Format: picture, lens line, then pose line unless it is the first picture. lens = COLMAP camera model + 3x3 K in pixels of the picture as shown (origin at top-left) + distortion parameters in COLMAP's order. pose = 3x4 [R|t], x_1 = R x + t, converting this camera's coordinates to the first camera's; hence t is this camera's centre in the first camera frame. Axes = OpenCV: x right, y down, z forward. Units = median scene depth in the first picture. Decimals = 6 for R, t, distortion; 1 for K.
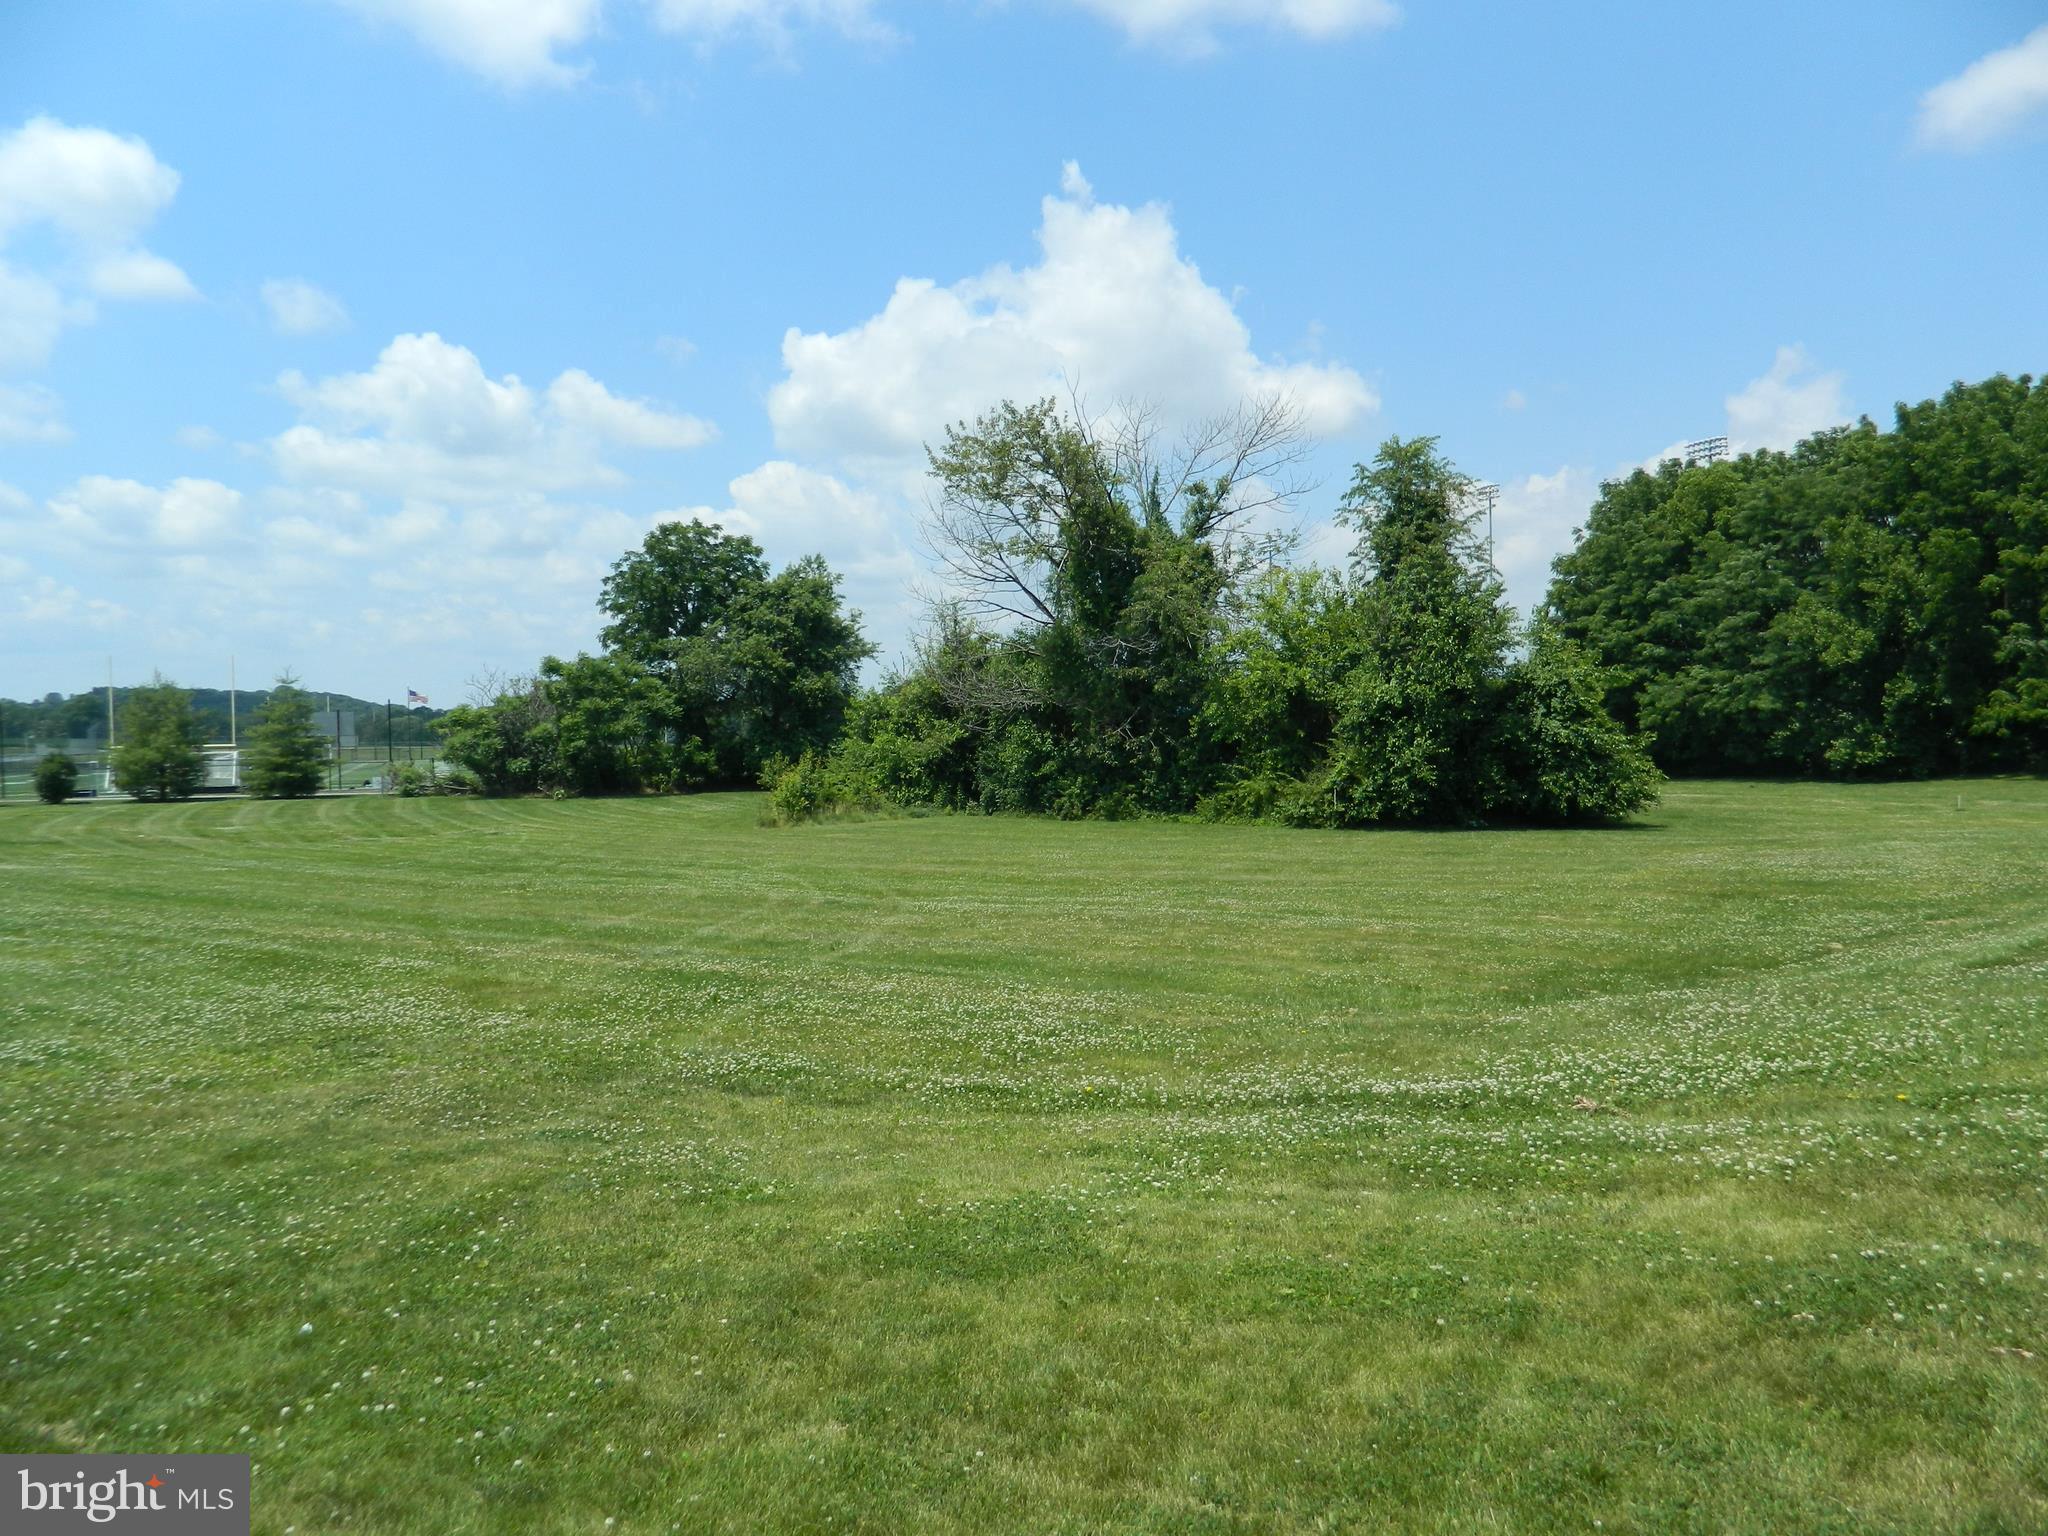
lens RADIAL K [[1516.9, 0, 1033.4], [0, 1516.9, 749.4], [0, 0, 1]] dist [0.002158, 0.001036]
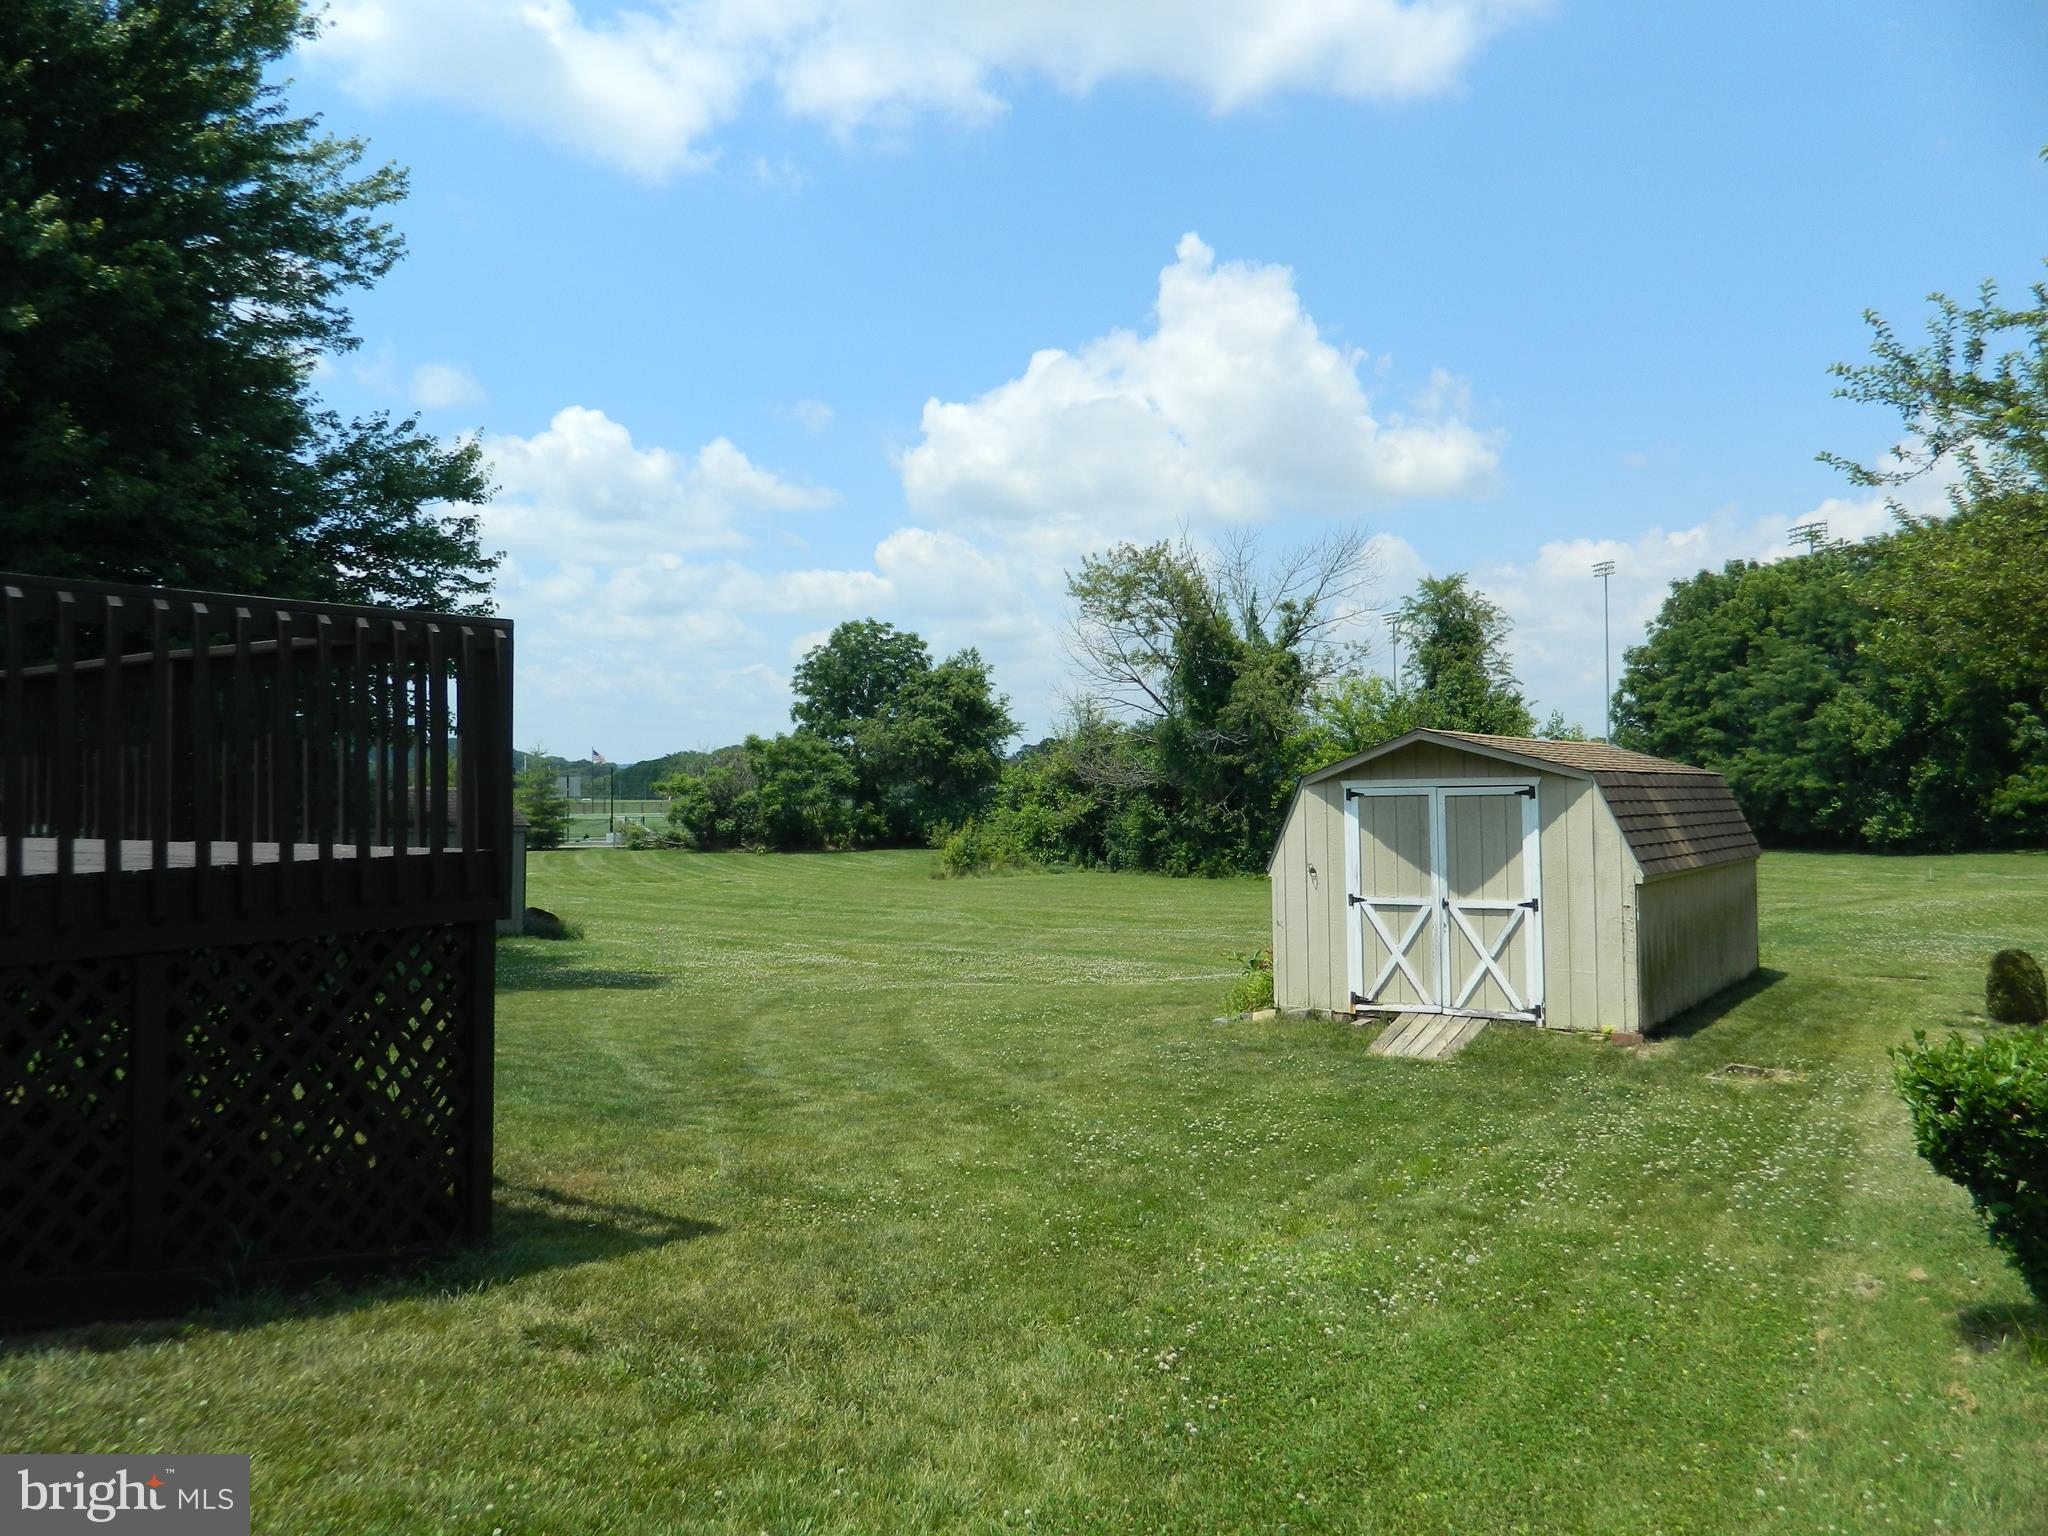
lens RADIAL K [[1516.9, 0, 1033.4], [0, 1516.9, 749.4], [0, 0, 1]] dist [0.002158, 0.001036]
pose [[0.995877, 0.007990, -0.090359, 0.012739], [-0.011383, 0.999246, -0.037108, -0.007783], [0.089994, 0.037984, 0.995218, -0.182896]]
